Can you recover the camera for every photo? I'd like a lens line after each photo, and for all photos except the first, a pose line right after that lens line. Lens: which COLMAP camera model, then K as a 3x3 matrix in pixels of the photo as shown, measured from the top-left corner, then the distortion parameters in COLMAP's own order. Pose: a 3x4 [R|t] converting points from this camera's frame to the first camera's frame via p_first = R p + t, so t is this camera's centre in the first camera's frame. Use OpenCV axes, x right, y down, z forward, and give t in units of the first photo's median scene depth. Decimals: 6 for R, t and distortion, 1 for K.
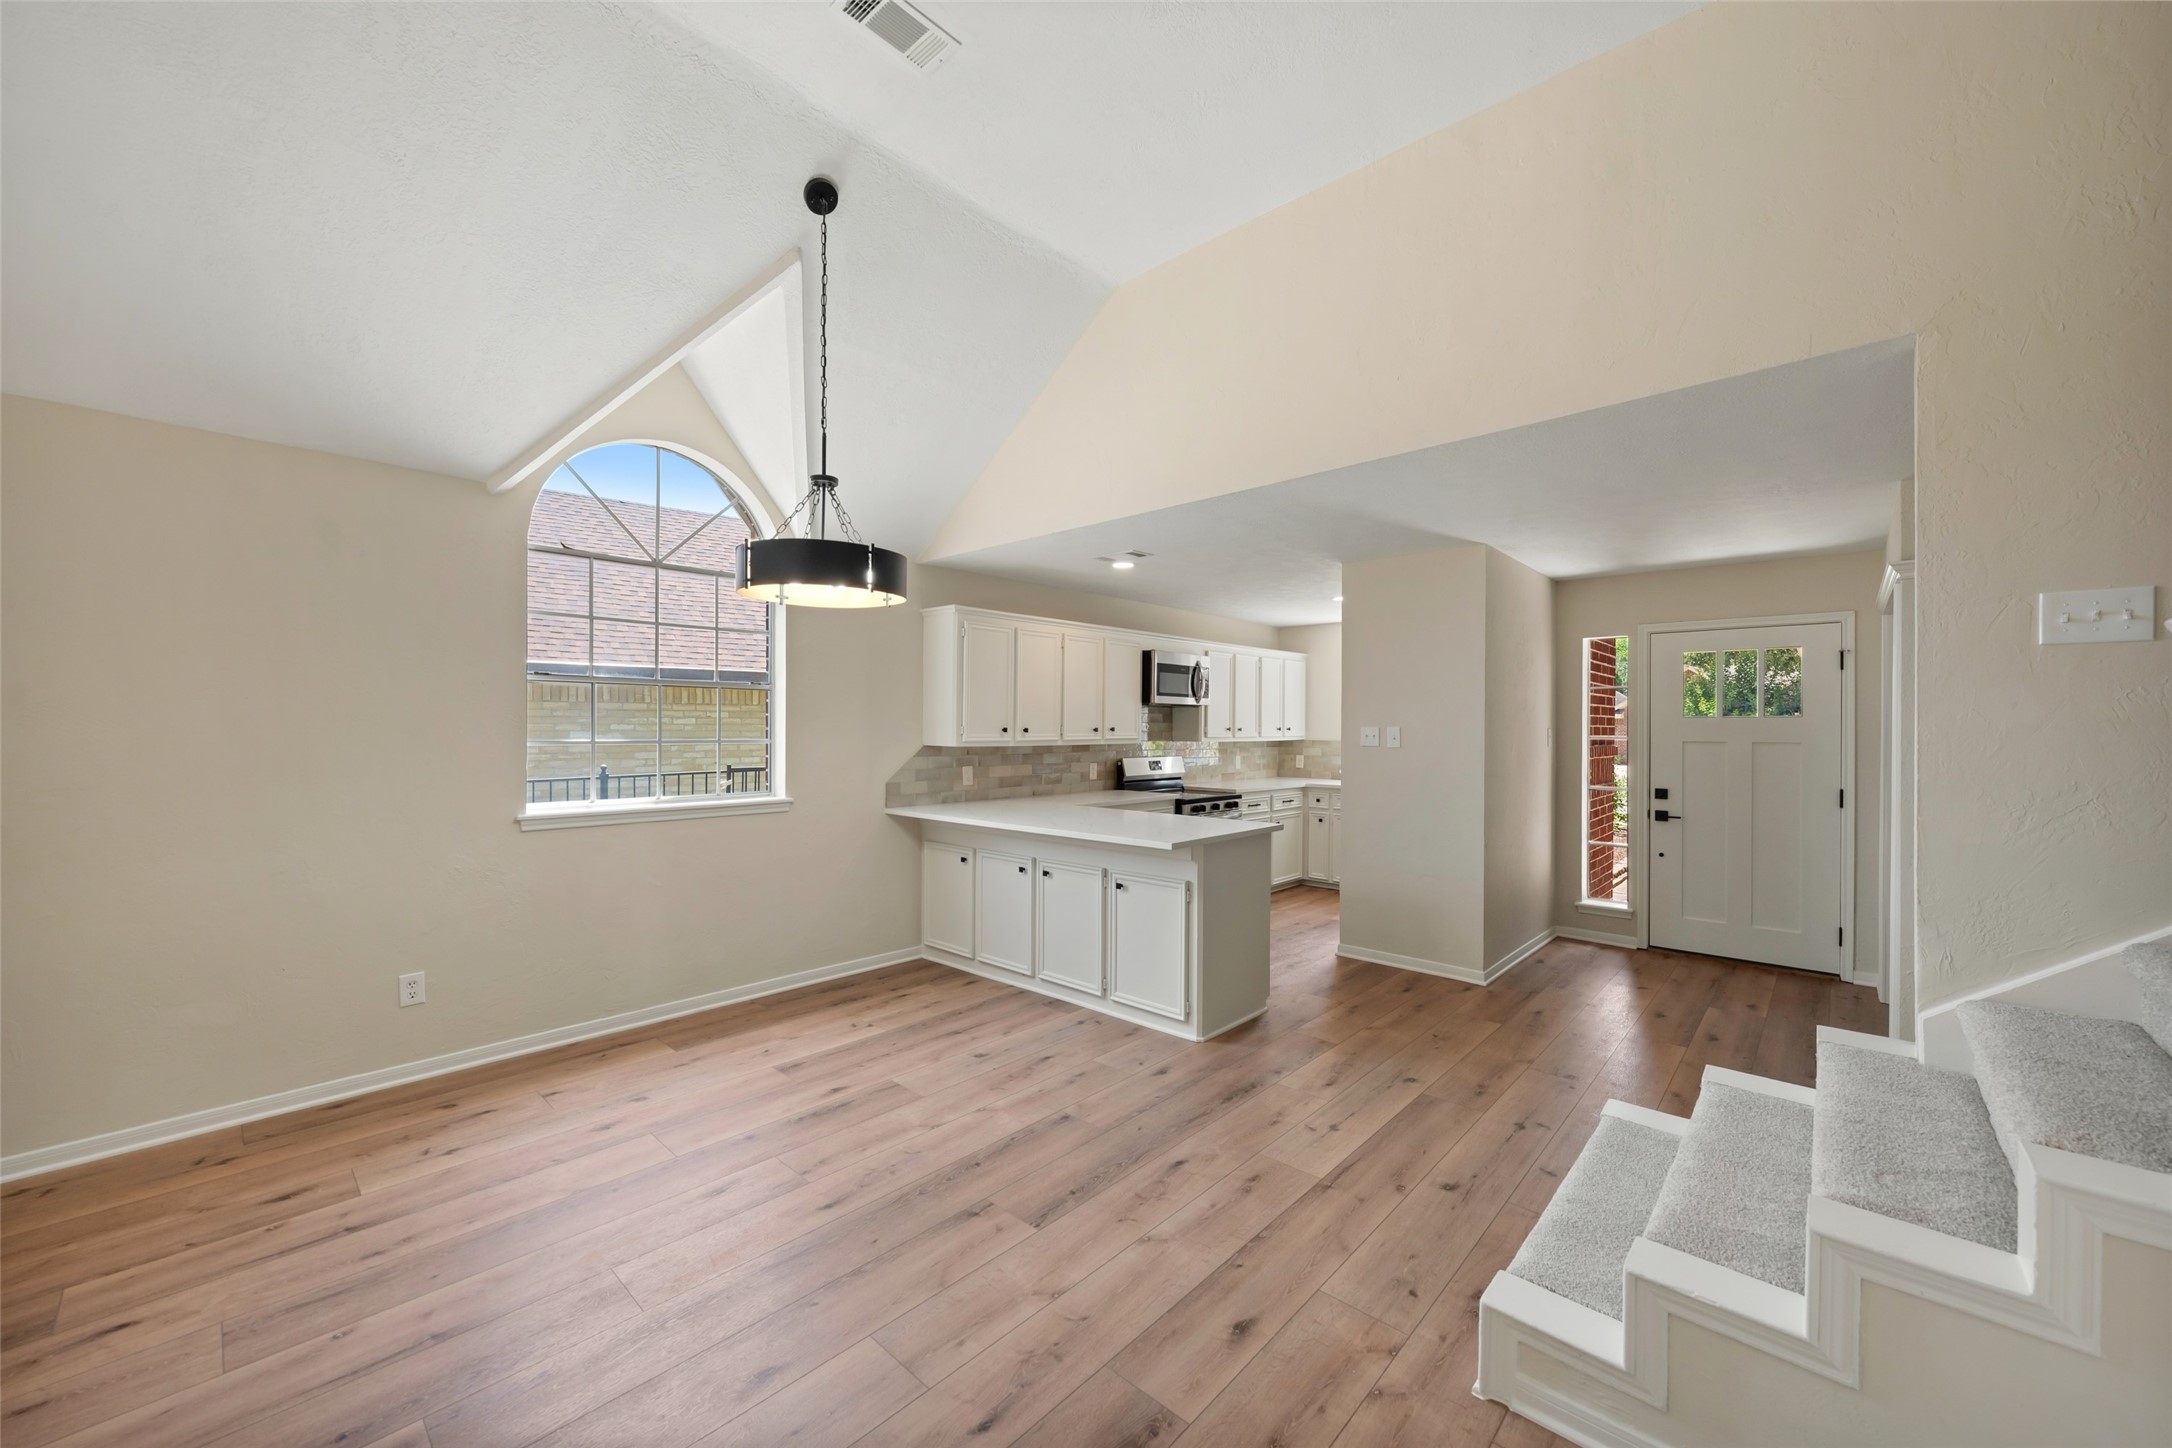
lens RADIAL K [[820.8, 0, 1086.0], [0, 820.8, 724.0], [0, 0, 1]] dist [-0.002445, 0.000042]
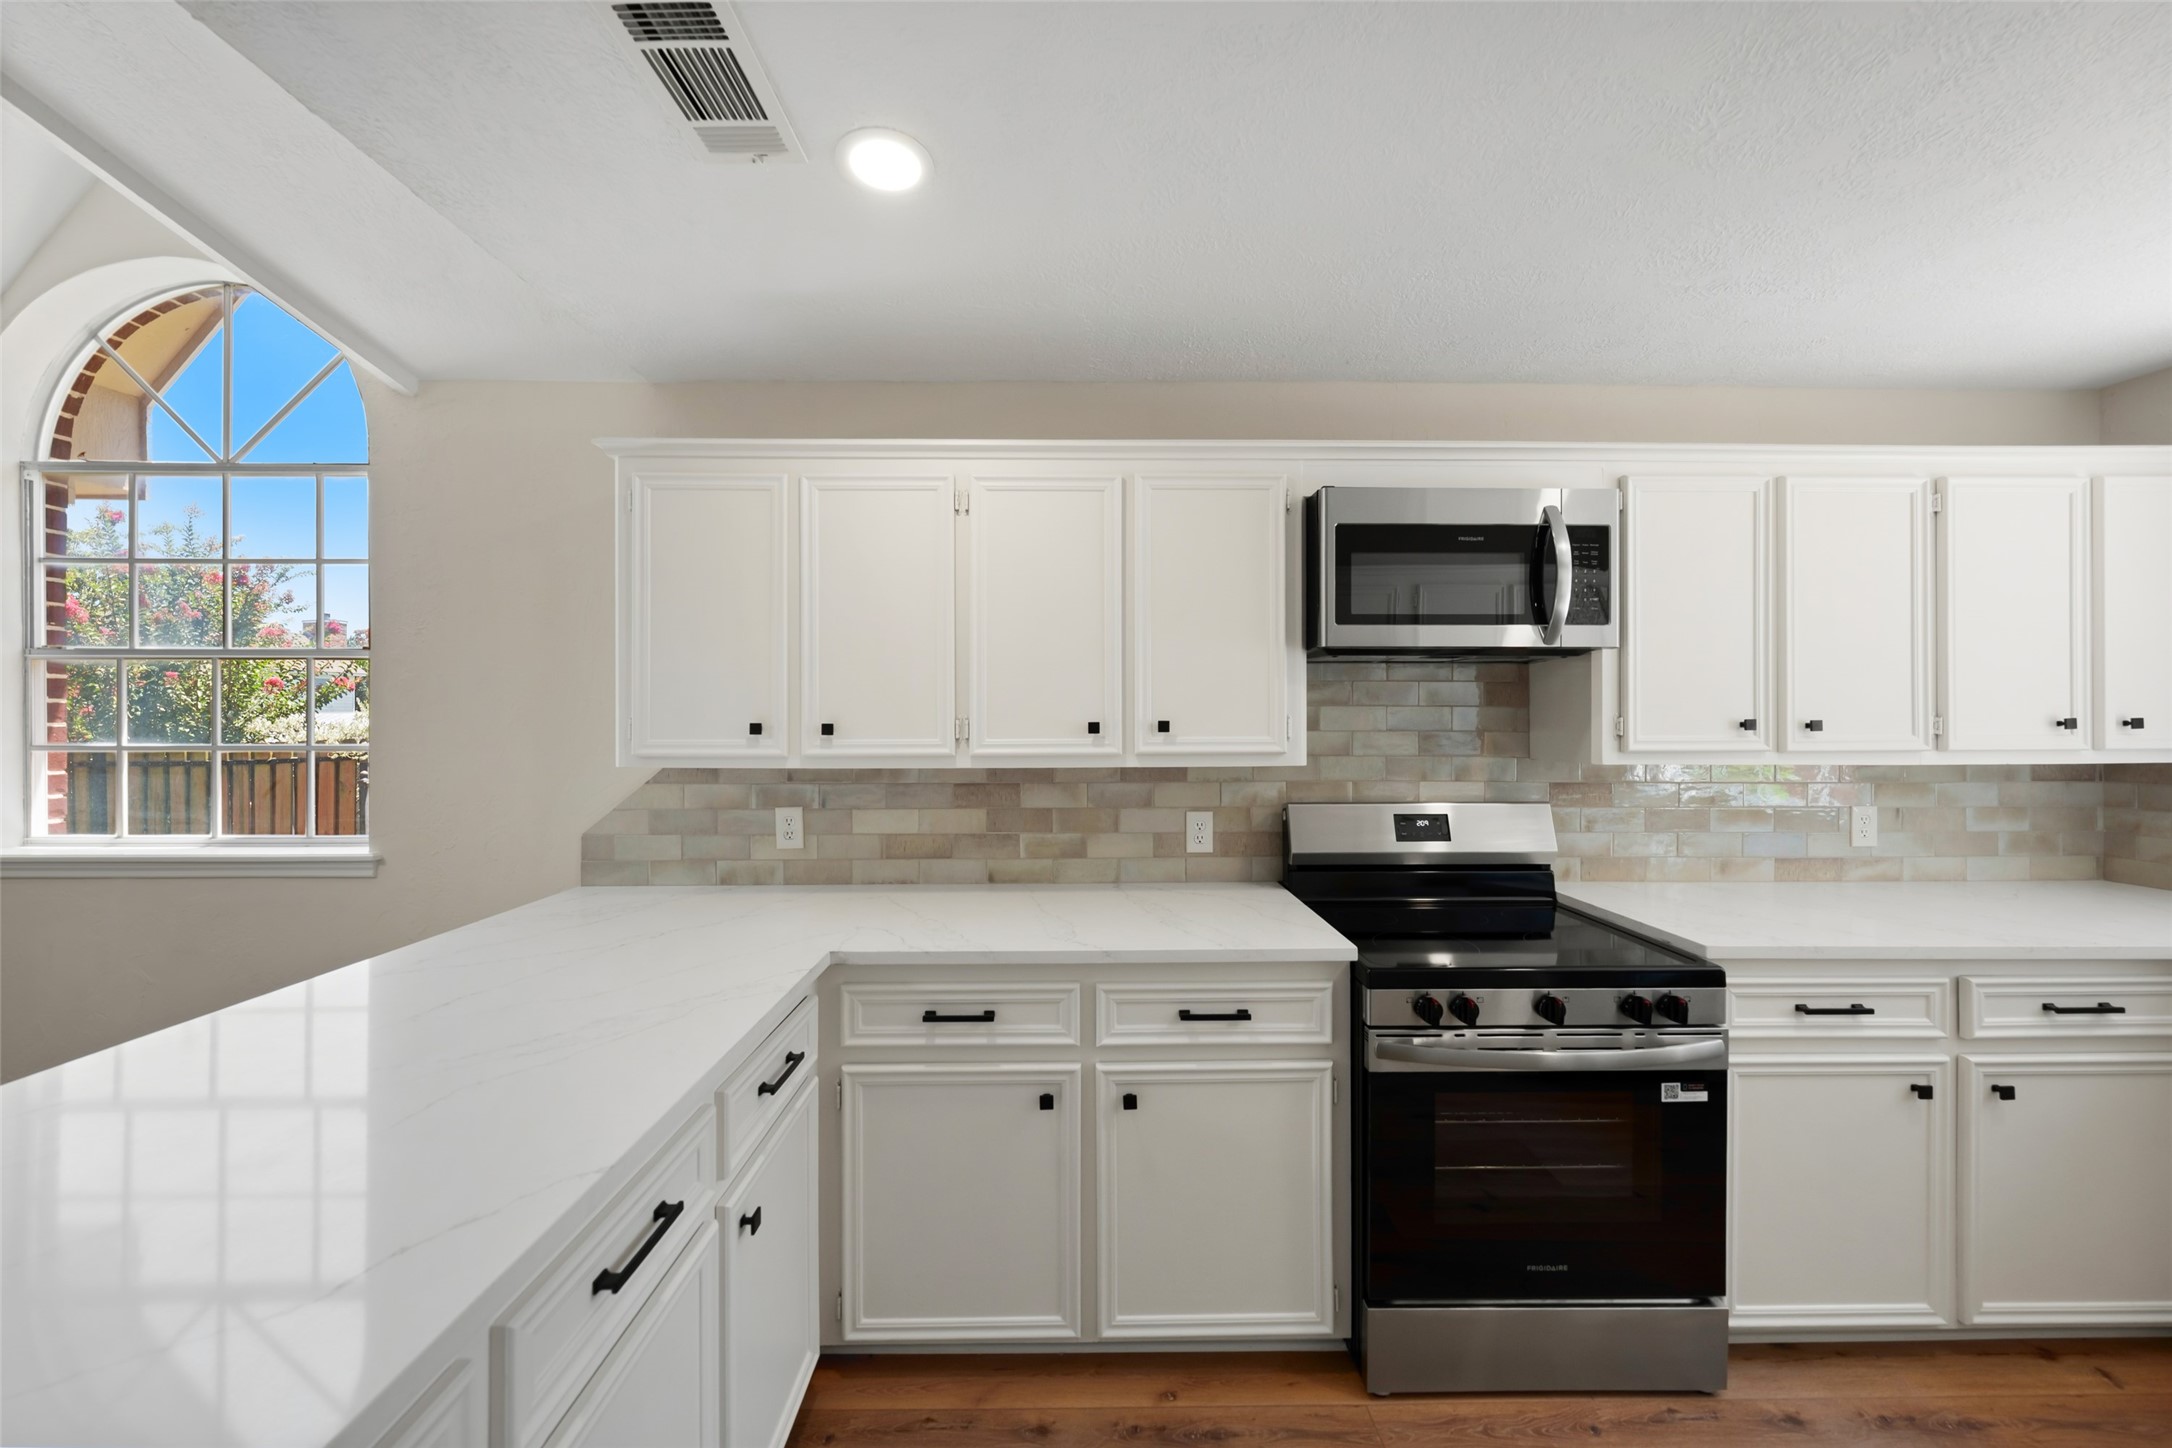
lens RADIAL K [[753.2, 0, 1081.1], [0, 753.2, 714.1], [0, 0, 1]] dist [-0.004606, -0.000012]
pose [[0.688664, -0.008156, -0.725035, 0.361678], [0.006549, 0.999966, -0.005028, 0.003578], [0.725051, -0.001285, 0.688694, 1.105383]]
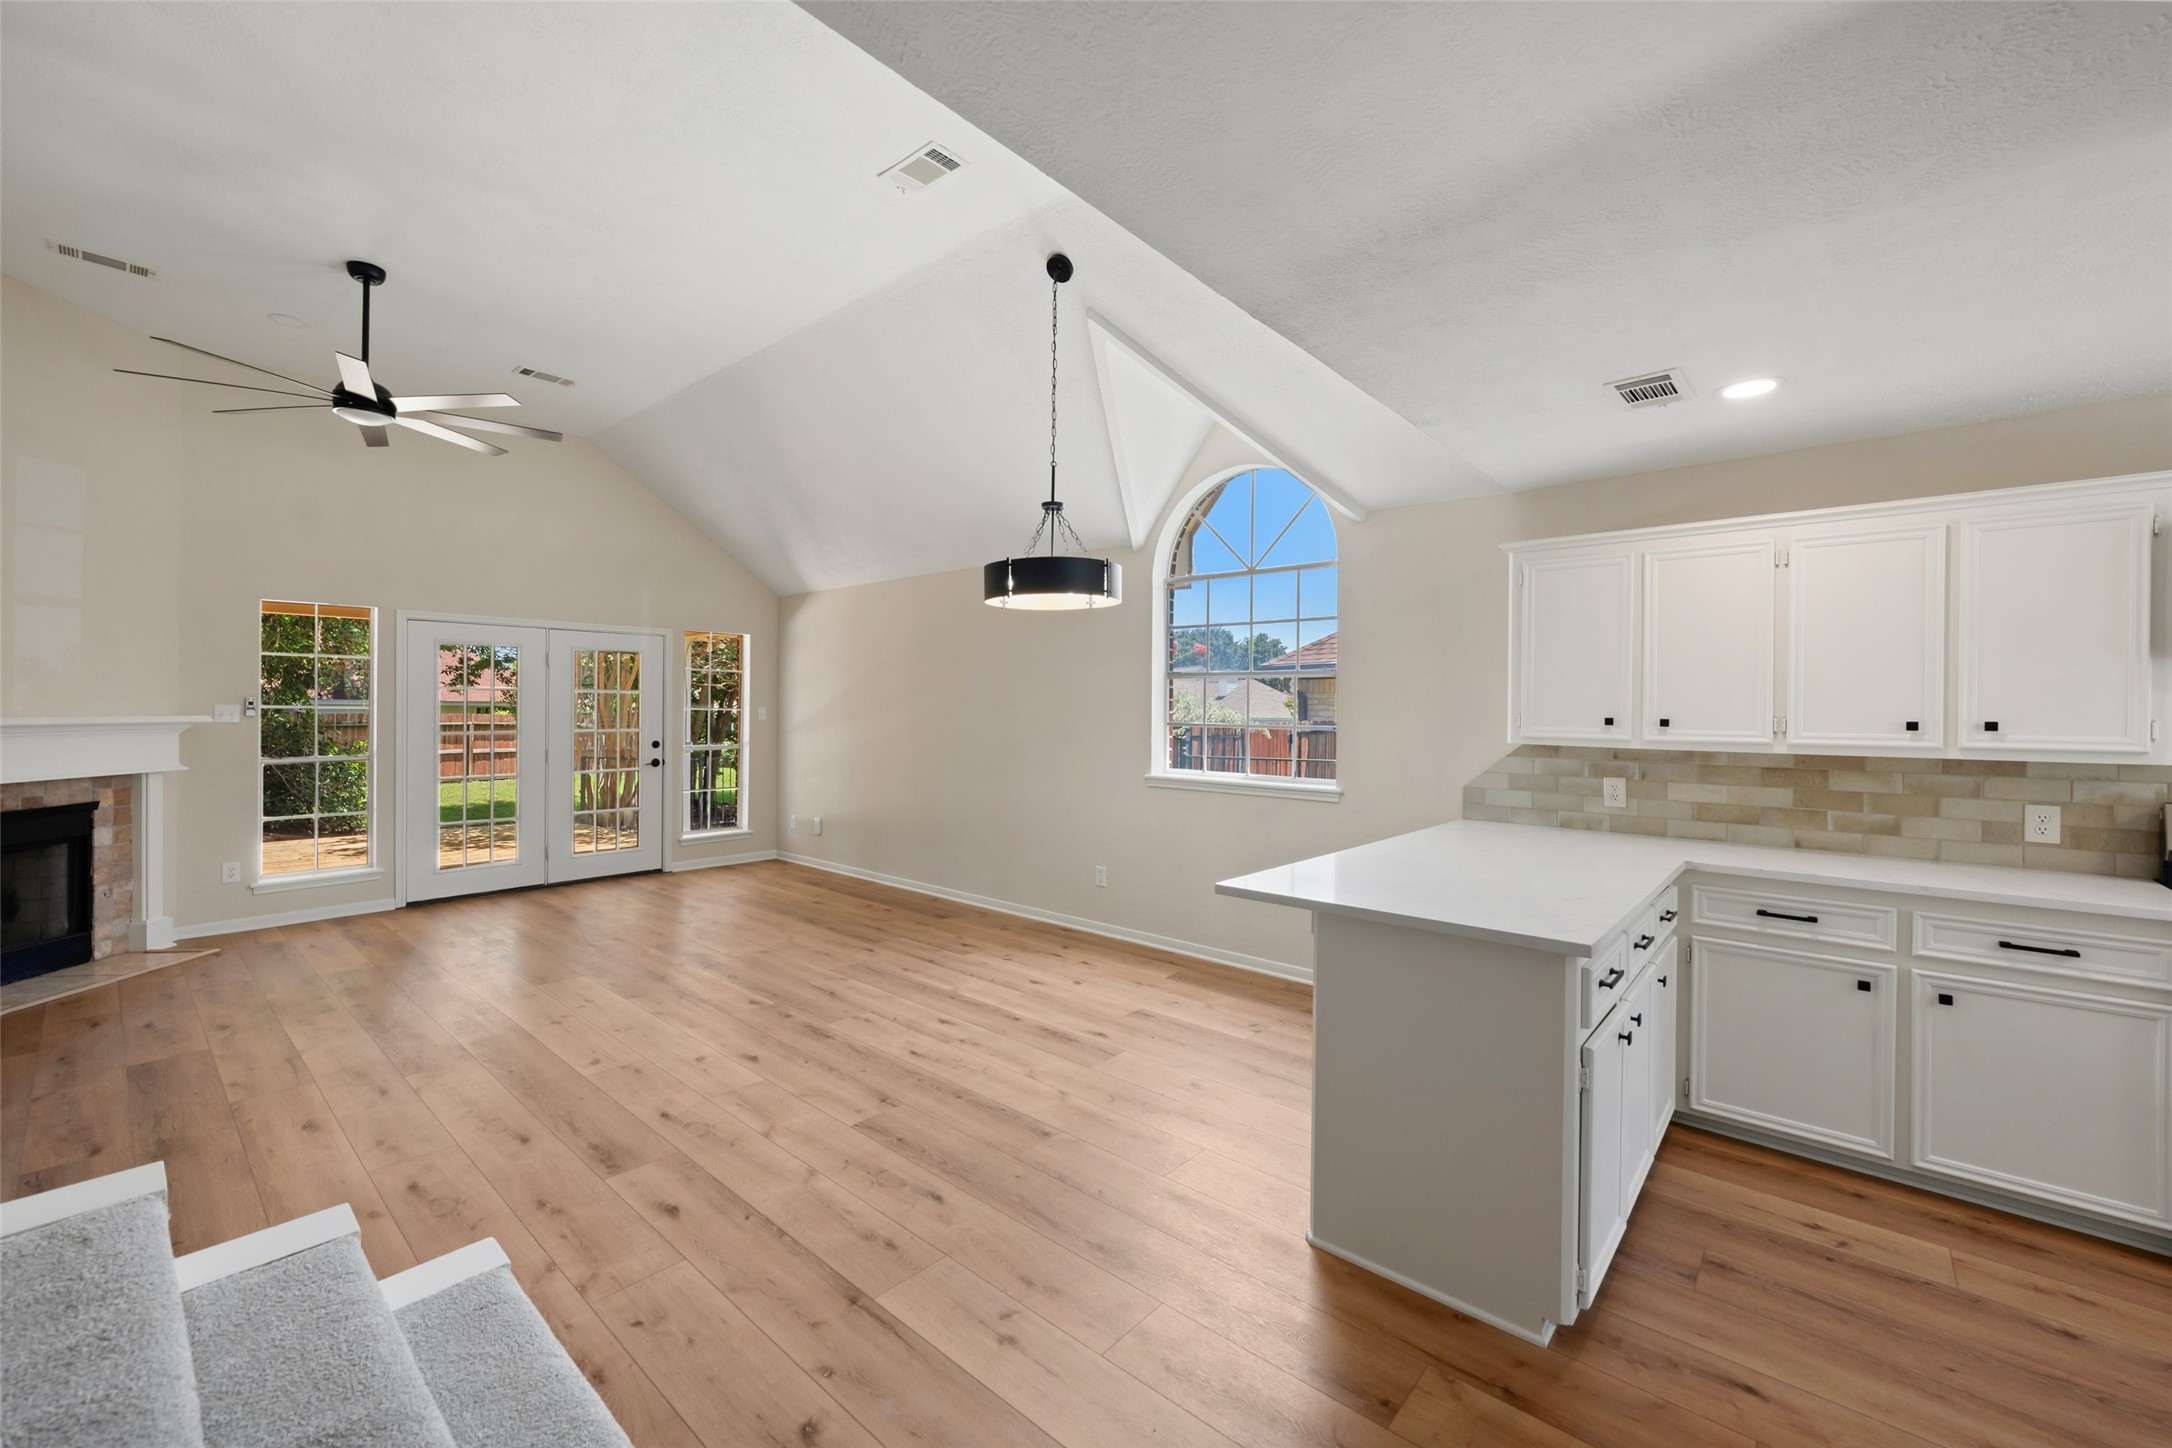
lens RADIAL K [[873.5, 0, 1082.3], [0, 873.5, 709.0], [0, 0, 1]] dist [-0.002458, 0.000576]
pose [[0.023542, -0.002105, -0.999721, 0.710512], [-0.007213, 0.999971, -0.002275, 0.002516], [0.999697, 0.007264, 0.023527, 0.752040]]
